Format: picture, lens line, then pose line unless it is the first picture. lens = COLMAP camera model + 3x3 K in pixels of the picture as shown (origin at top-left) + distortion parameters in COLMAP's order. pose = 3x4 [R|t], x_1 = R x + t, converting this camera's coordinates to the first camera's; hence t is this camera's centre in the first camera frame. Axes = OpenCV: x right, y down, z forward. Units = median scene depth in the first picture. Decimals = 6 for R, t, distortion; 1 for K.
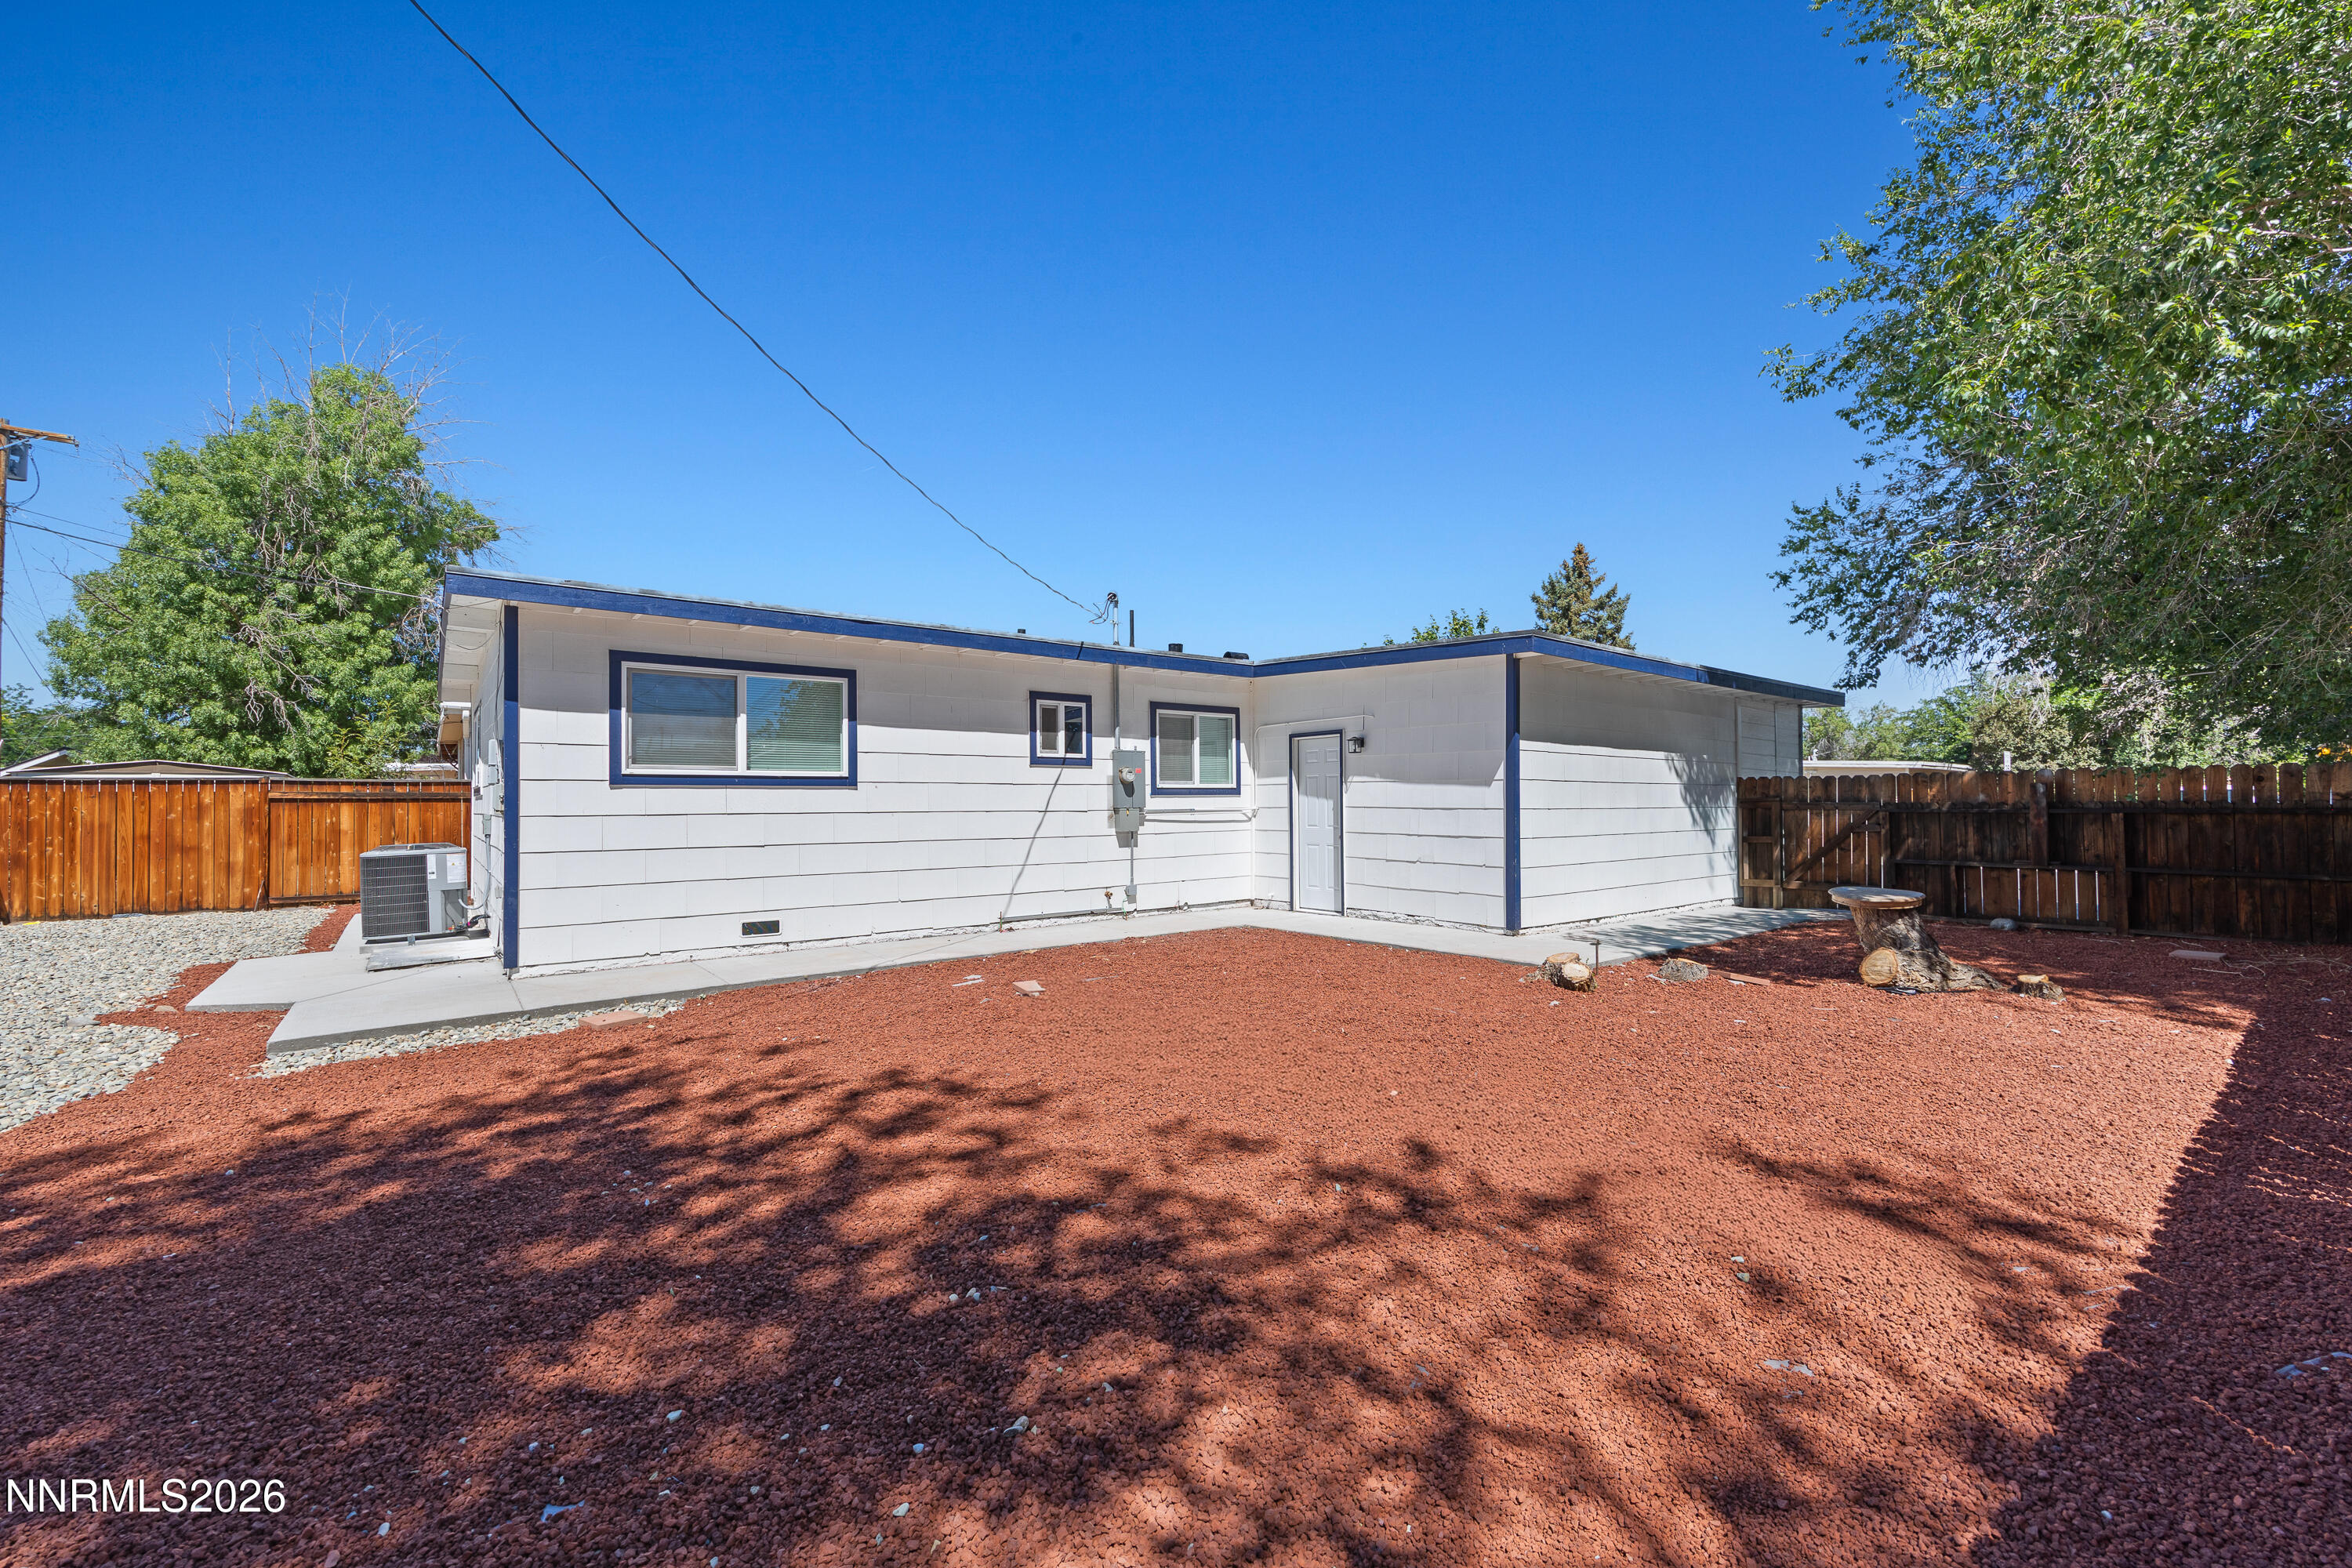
lens RADIAL K [[954.9, 0, 1180.4], [0, 954.9, 793.0], [0, 0, 1]] dist [0.001183, 0.000157]
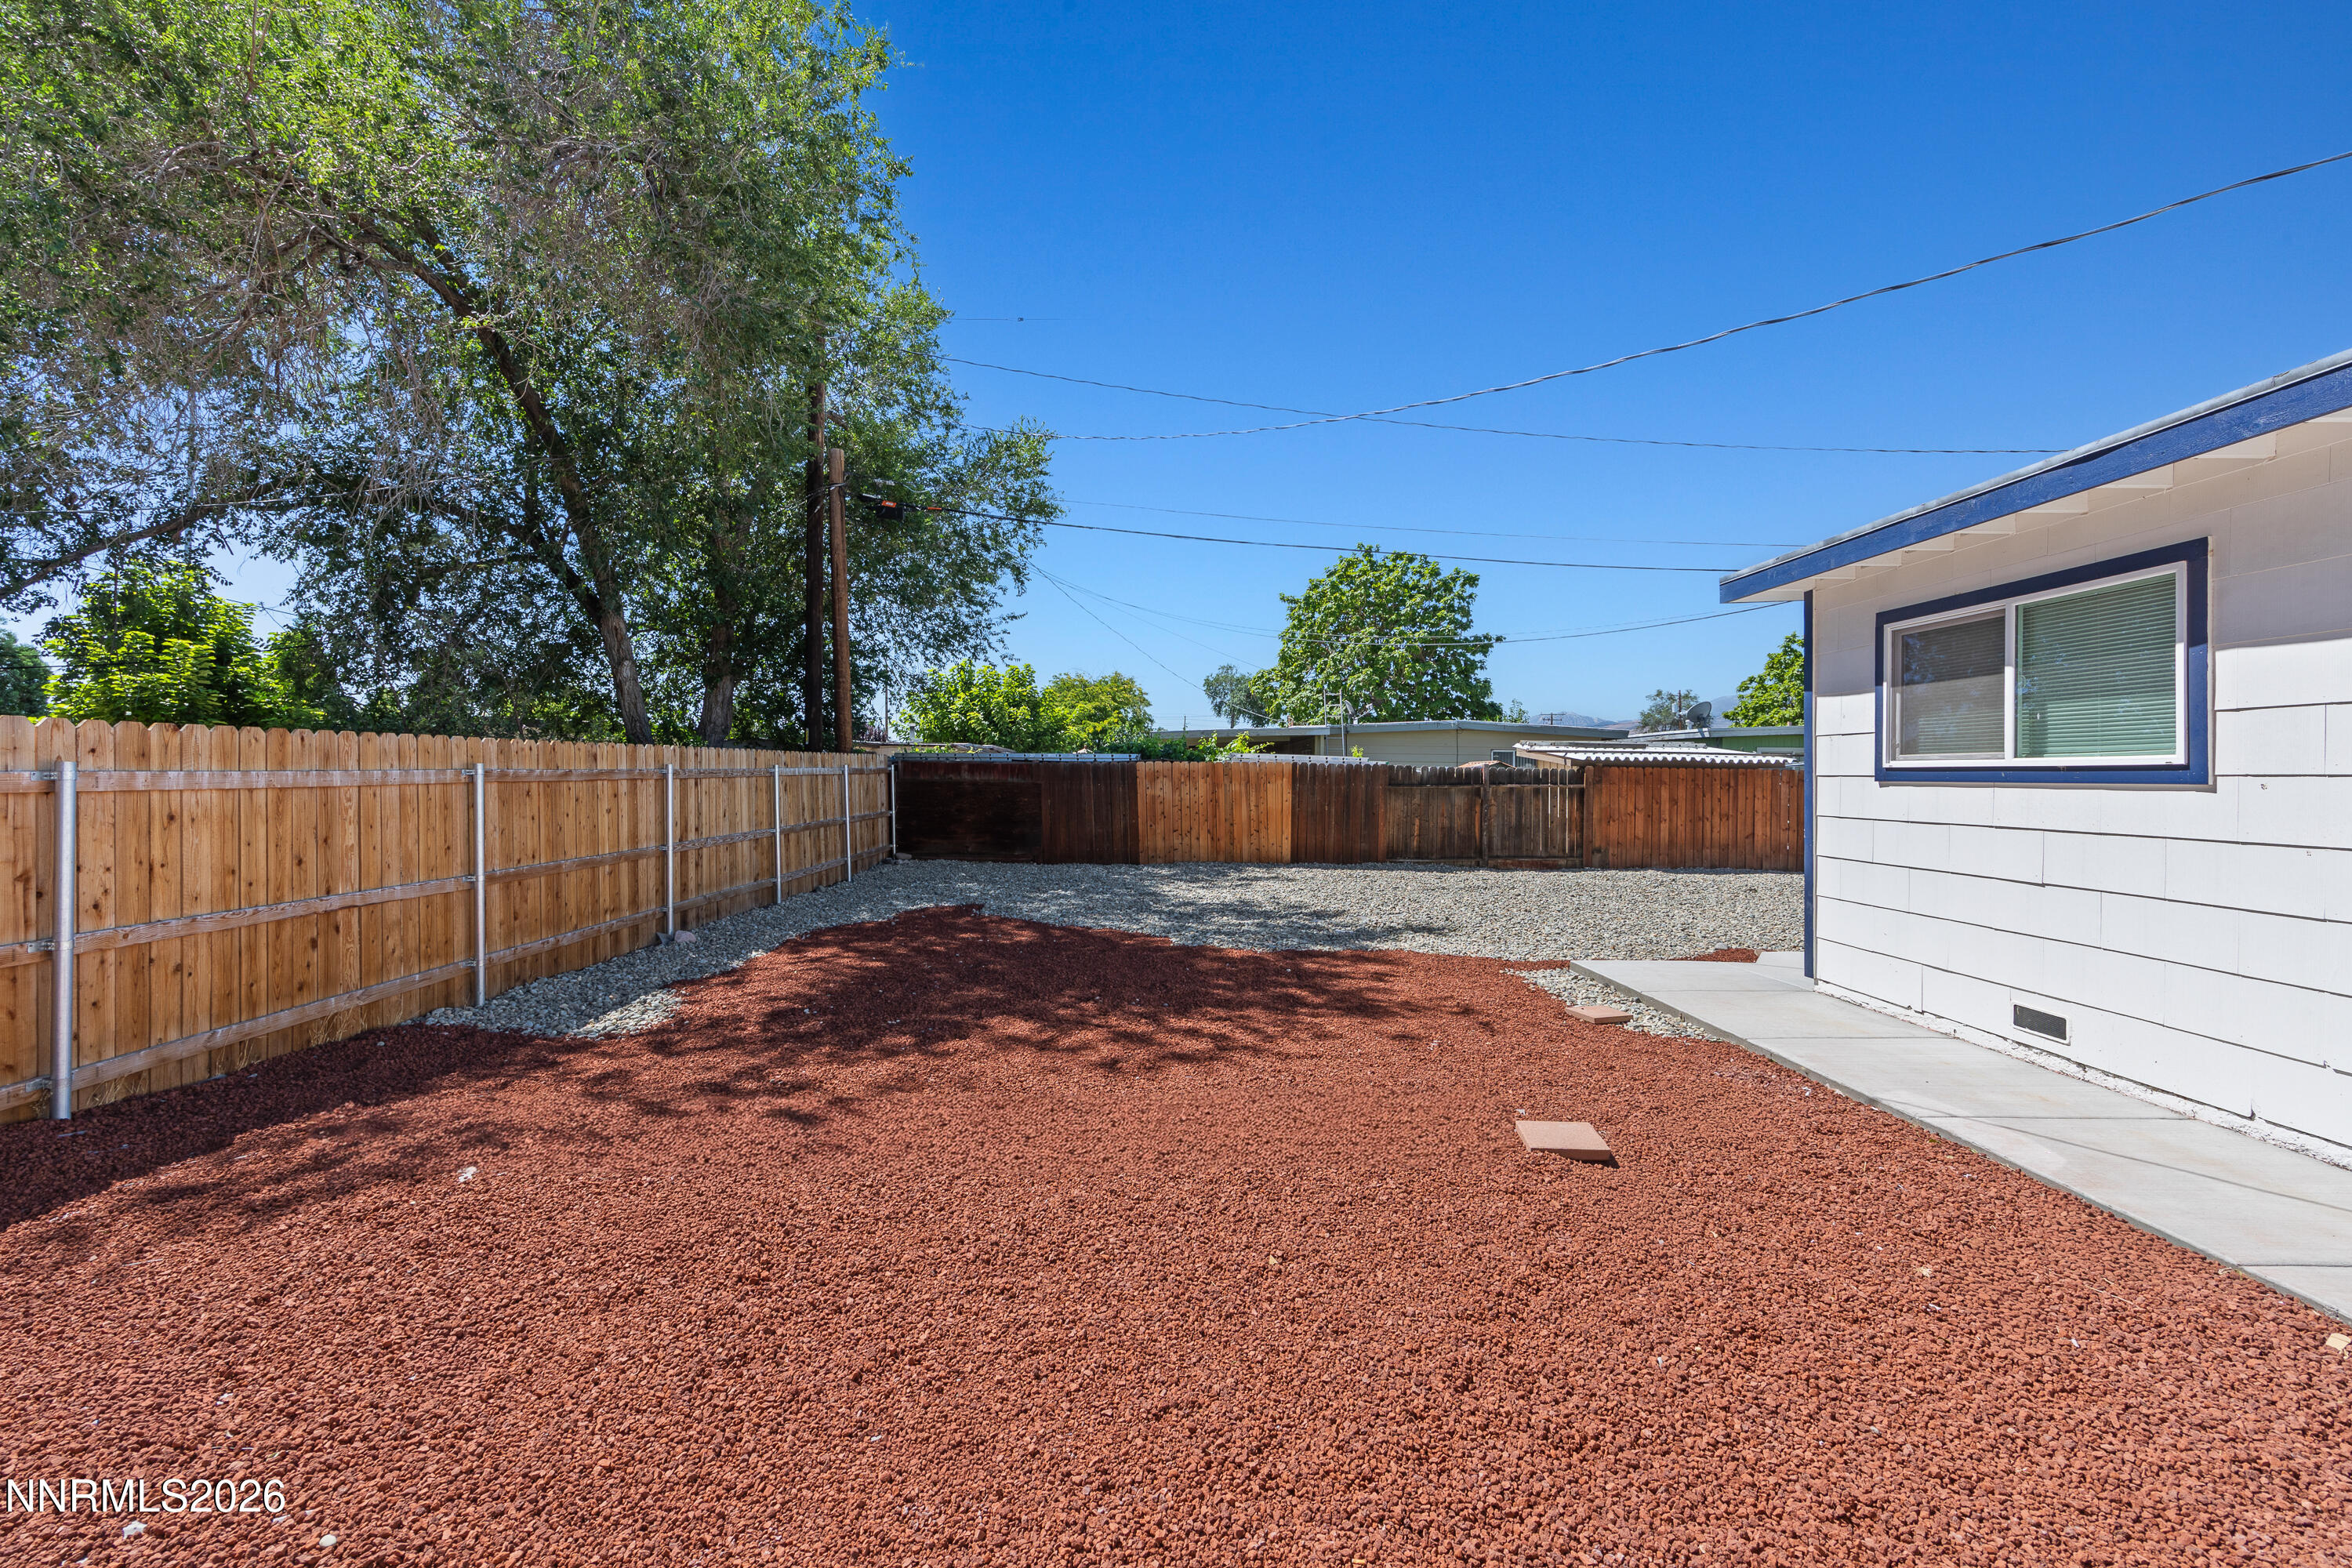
lens RADIAL K [[972.2, 0, 1156.0], [0, 972.2, 755.9], [0, 0, 1]] dist [0.001528, 0.000395]
pose [[-0.631173, -0.013411, -0.775526, 0.296701], [0.003993, 0.999781, -0.020539, -0.011209], [0.775632, -0.016061, -0.630981, 0.746088]]
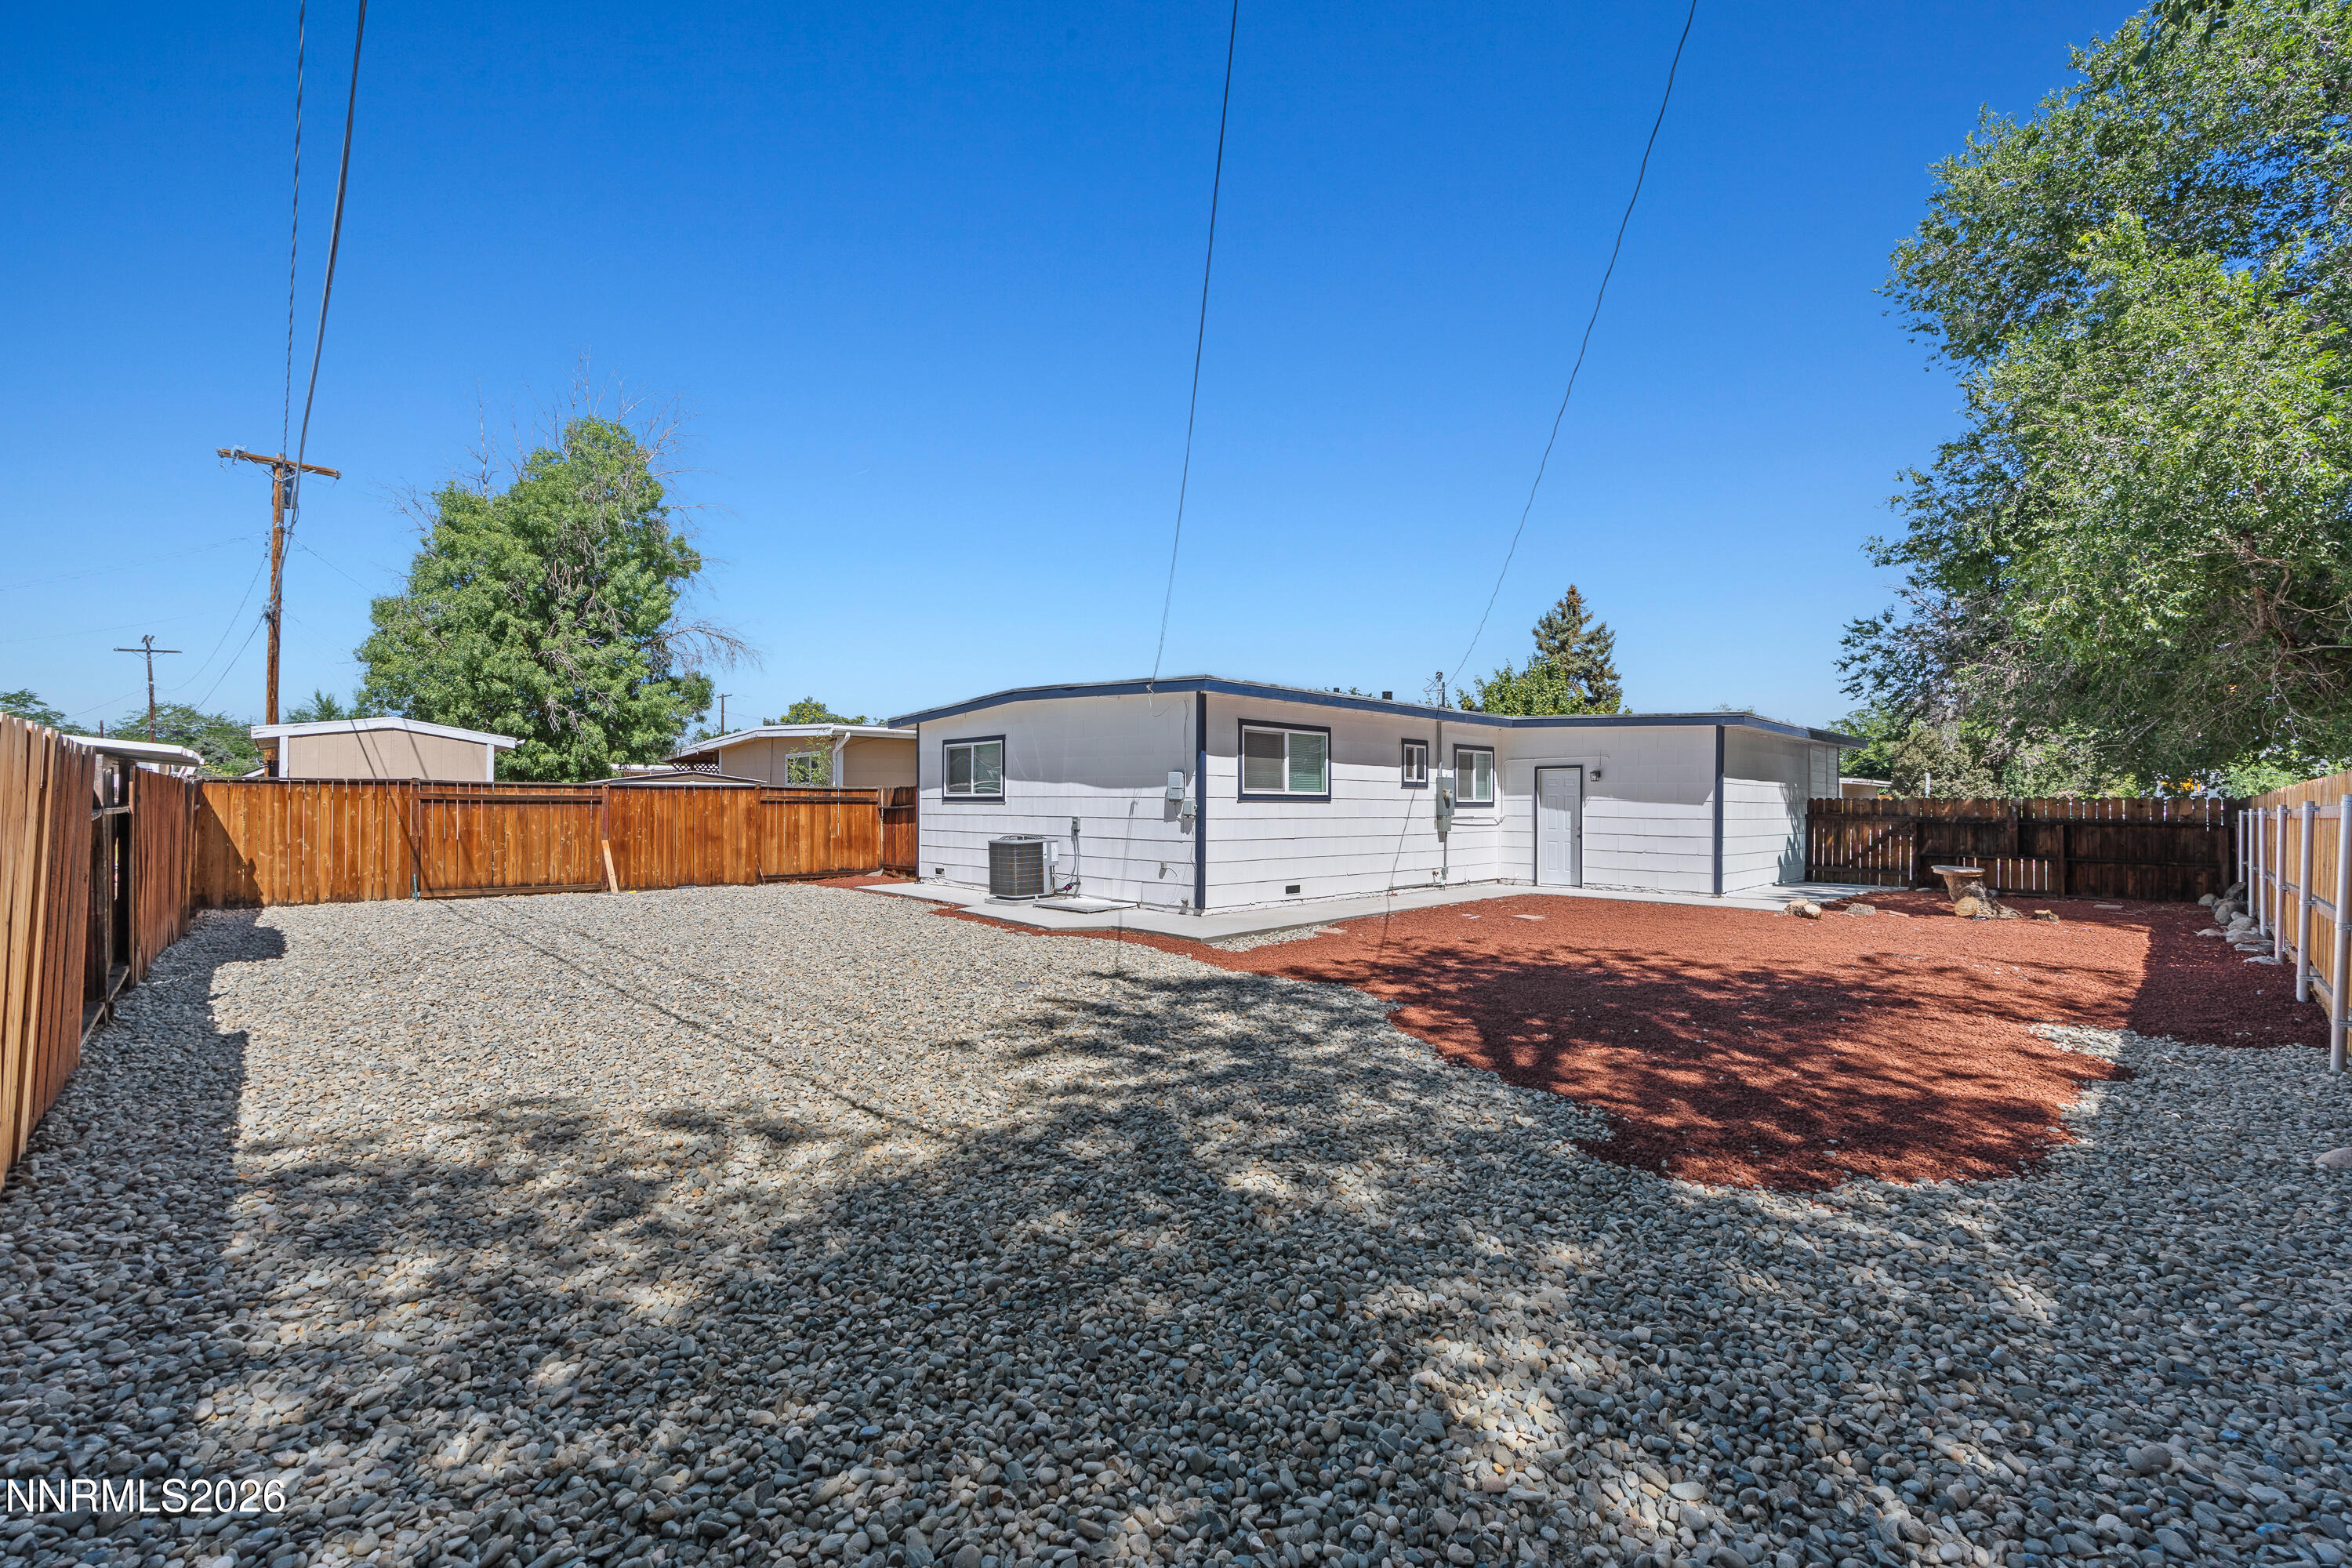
lens RADIAL K [[956.2, 0, 1182.2], [0, 956.2, 802.5], [0, 0, 1]] dist [-0.001310, -0.000127]
pose [[0.996359, 0.011044, 0.084536, -0.593448], [-0.011845, 0.999890, 0.008982, -0.013647], [-0.084427, -0.009951, 0.996380, -0.456455]]
